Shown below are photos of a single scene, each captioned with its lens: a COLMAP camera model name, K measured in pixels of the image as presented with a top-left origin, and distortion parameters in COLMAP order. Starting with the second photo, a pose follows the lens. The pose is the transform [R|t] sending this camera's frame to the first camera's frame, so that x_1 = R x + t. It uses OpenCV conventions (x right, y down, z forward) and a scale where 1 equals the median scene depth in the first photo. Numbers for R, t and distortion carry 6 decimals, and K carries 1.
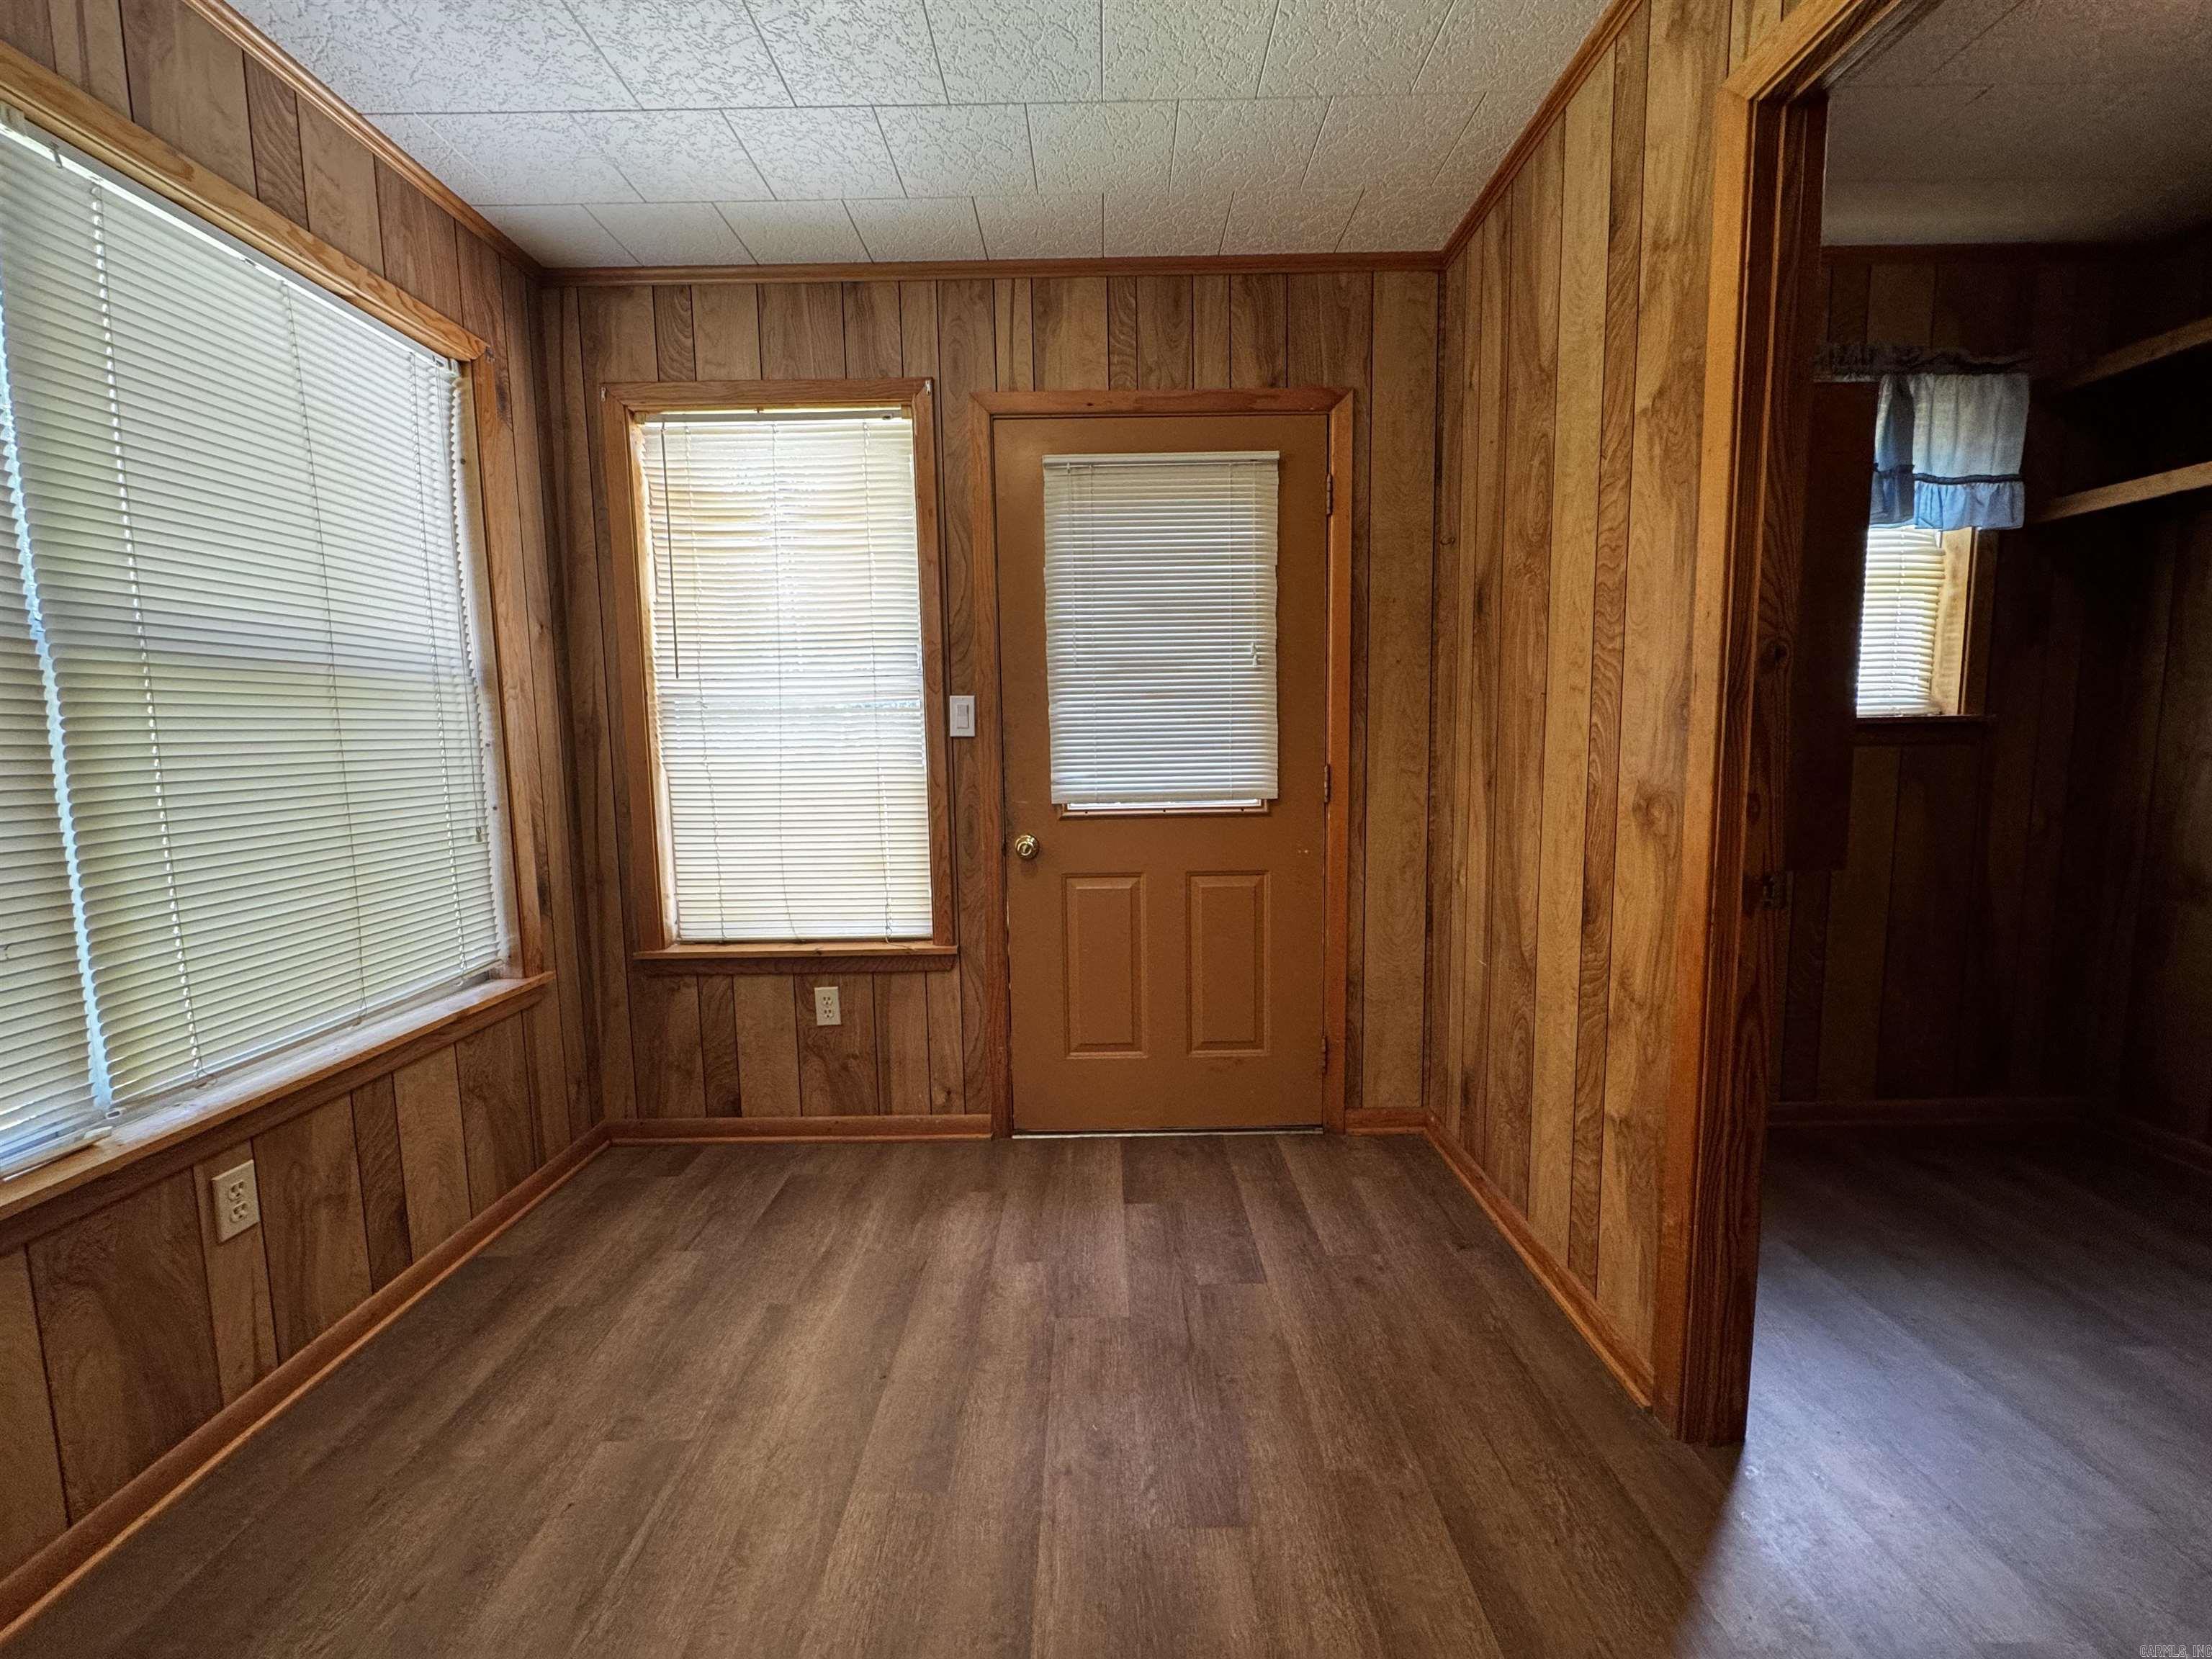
lens RADIAL K [[886.7, 0, 1105.6], [0, 886.7, 826.7], [0, 0, 1]] dist [-0.002302, 0.000074]
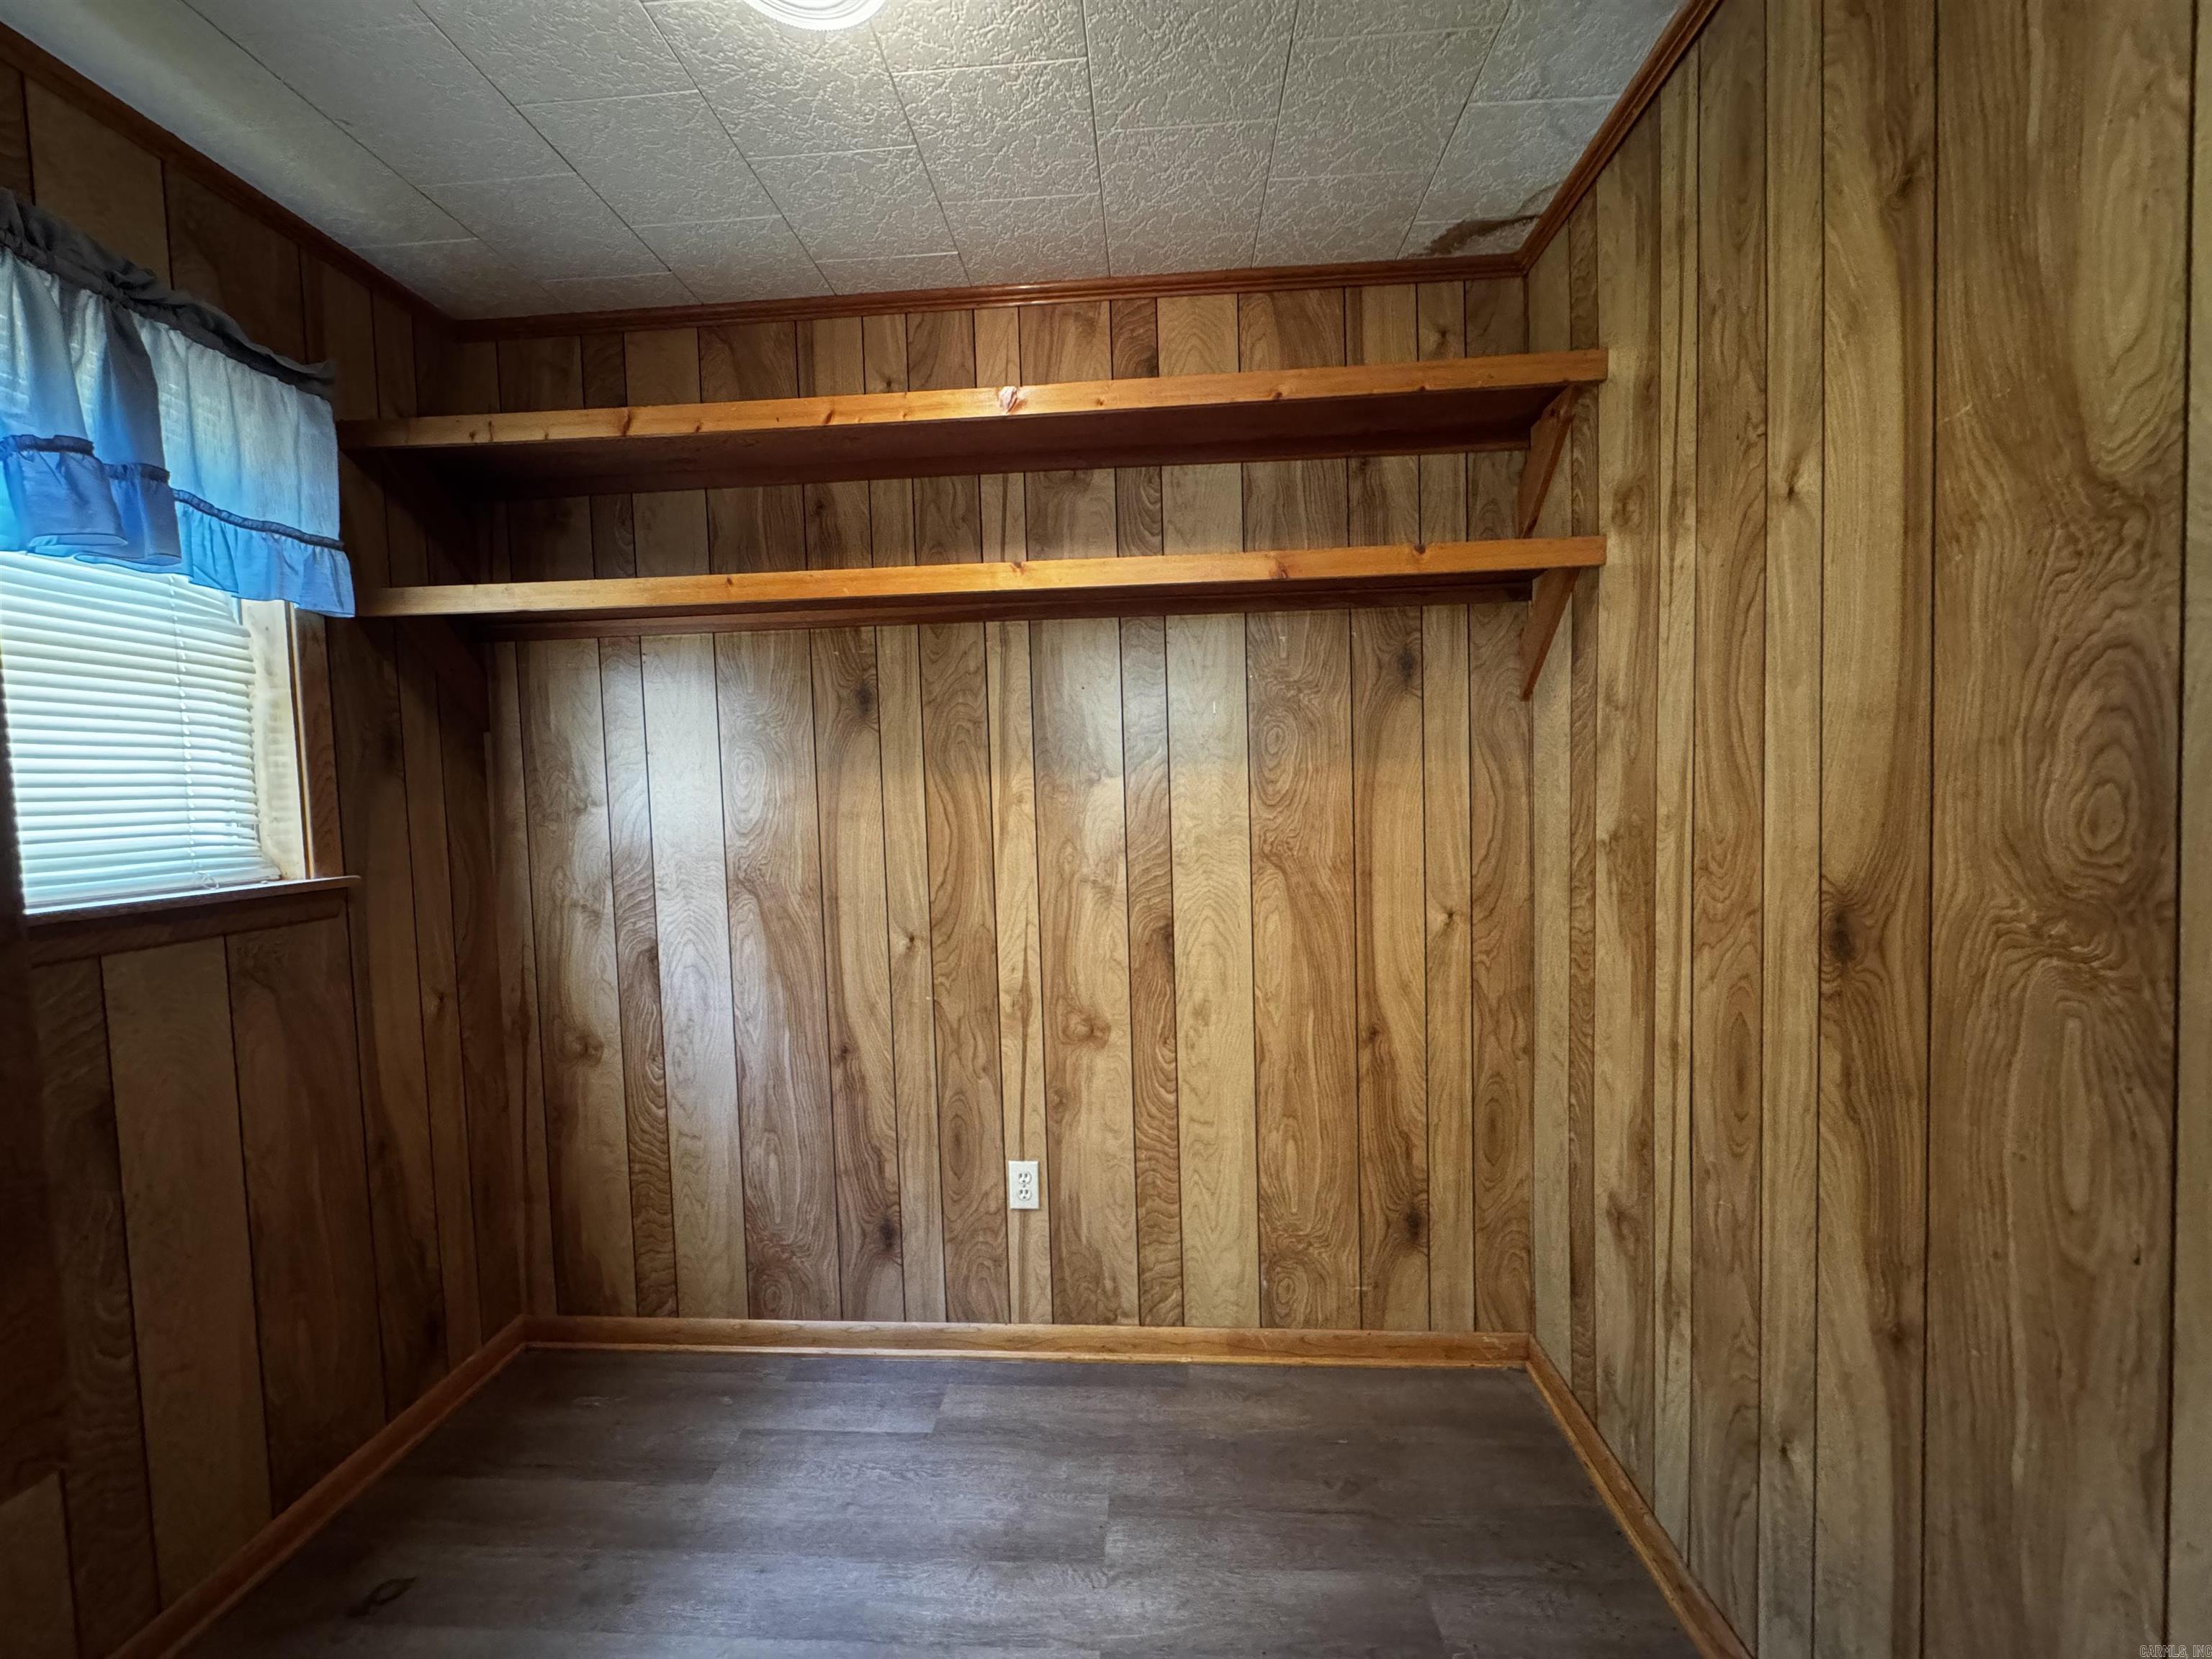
lens RADIAL K [[886.7, 0, 1104.1], [0, 886.7, 835.8], [0, 0, 1]] dist [-0.002302, 0.000074]
pose [[0.074238, -0.037638, 0.996530, 0.361176], [0.128989, 0.991255, 0.027830, -0.105044], [-0.988863, 0.126475, 0.078443, 0.366209]]
